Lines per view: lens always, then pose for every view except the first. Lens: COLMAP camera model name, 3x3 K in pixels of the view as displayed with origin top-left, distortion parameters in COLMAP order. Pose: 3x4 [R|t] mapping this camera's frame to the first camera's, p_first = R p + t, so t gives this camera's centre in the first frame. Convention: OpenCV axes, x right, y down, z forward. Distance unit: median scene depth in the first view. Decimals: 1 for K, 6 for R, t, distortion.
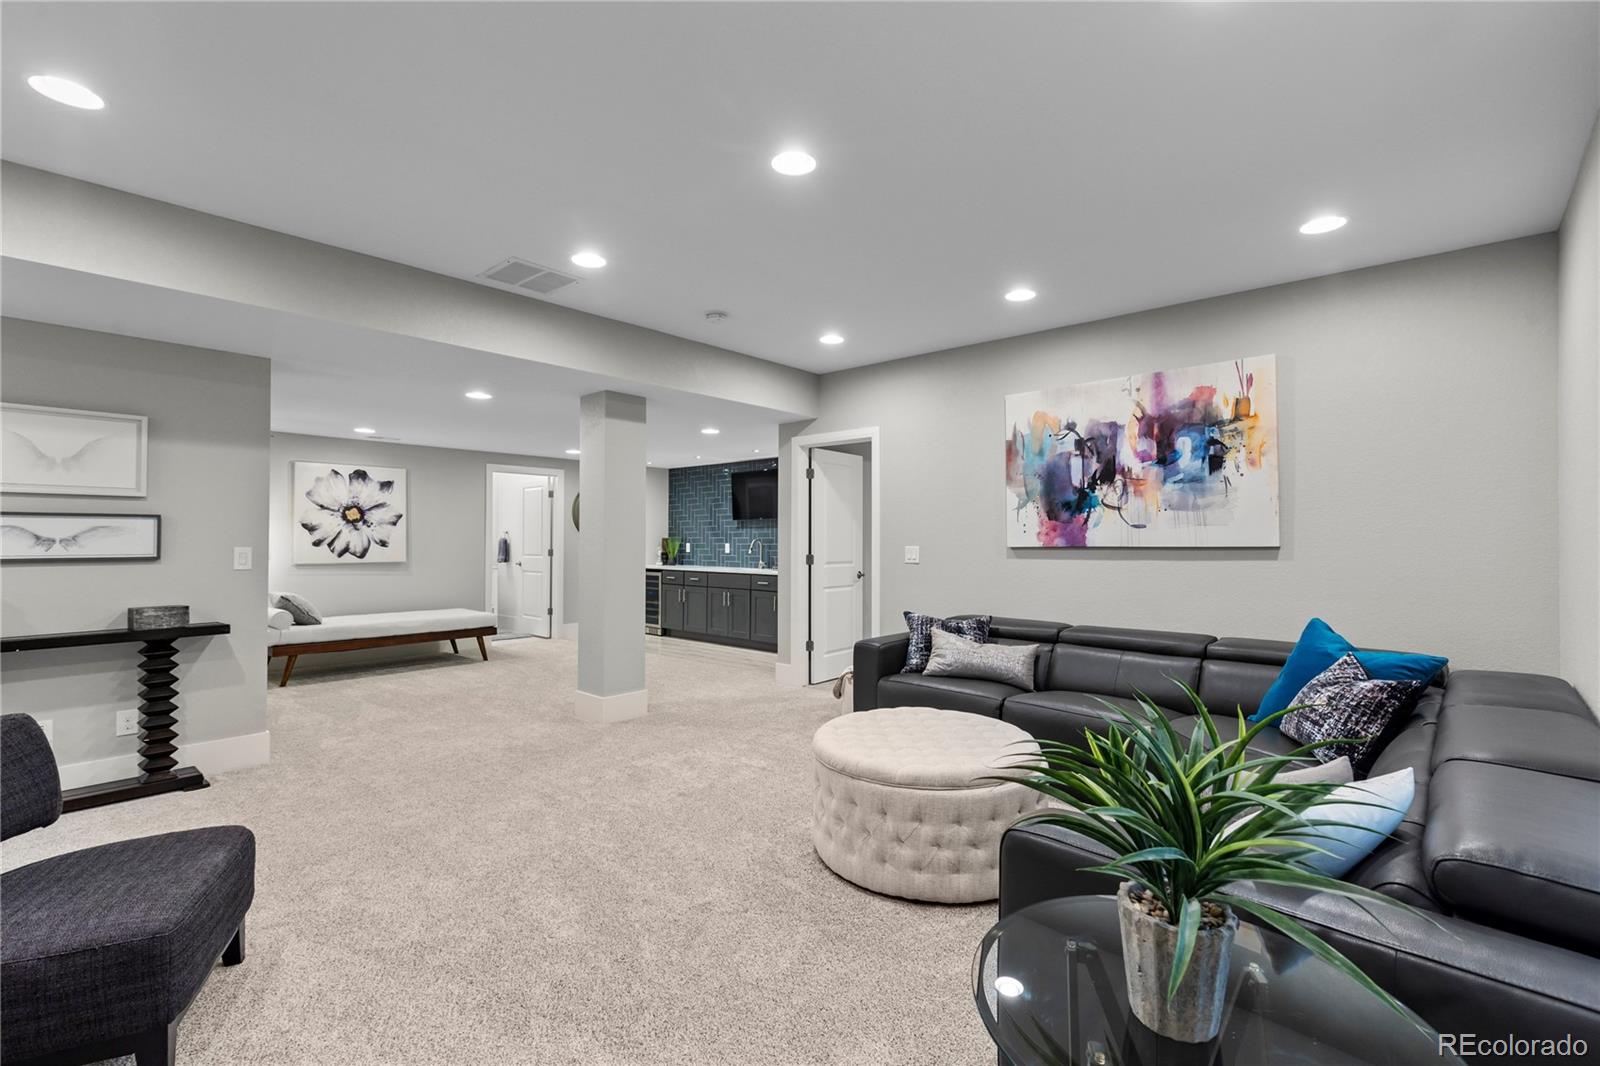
lens RADIAL K [[725.0, 0, 798.4], [0, 725.0, 530.8], [0, 0, 1]] dist [0.005548, -0.000482]
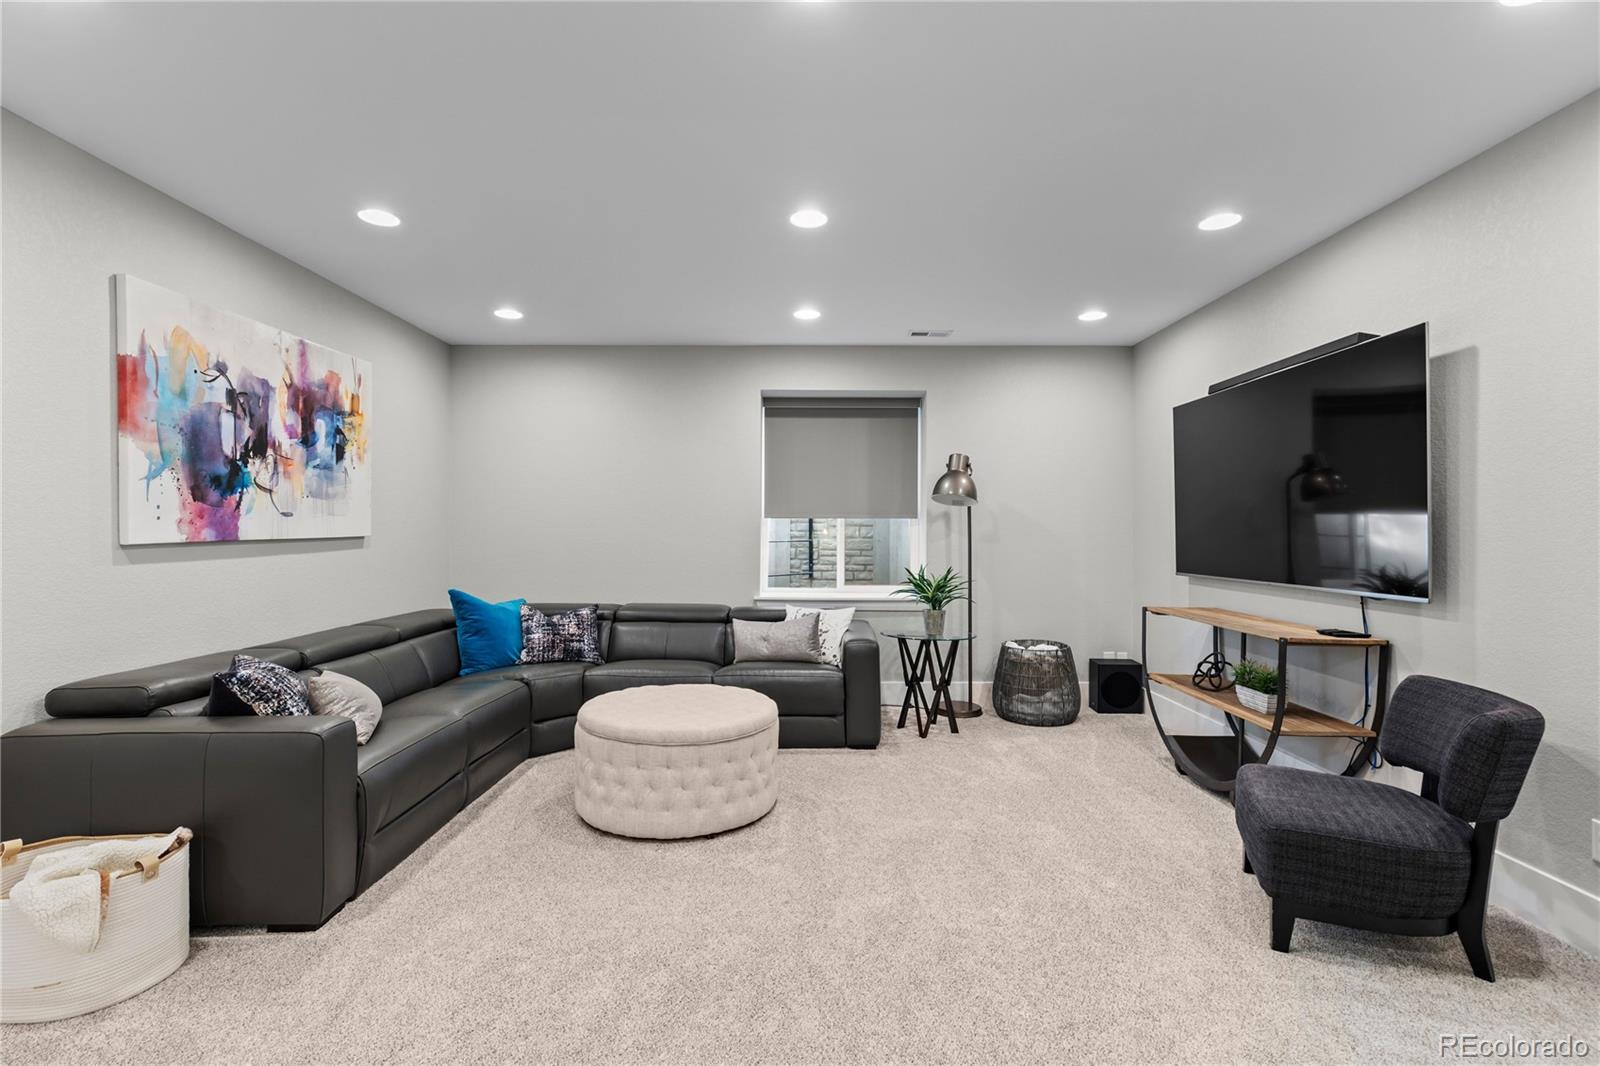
lens RADIAL K [[725.0, 0, 798.3], [0, 725.0, 530.3], [0, 0, 1]] dist [0.005548, -0.000482]
pose [[-0.669606, -0.002635, 0.742712, -0.494221], [-0.008399, 0.999957, -0.004025, 0.009623], [-0.742669, -0.008933, -0.669599, 1.017144]]
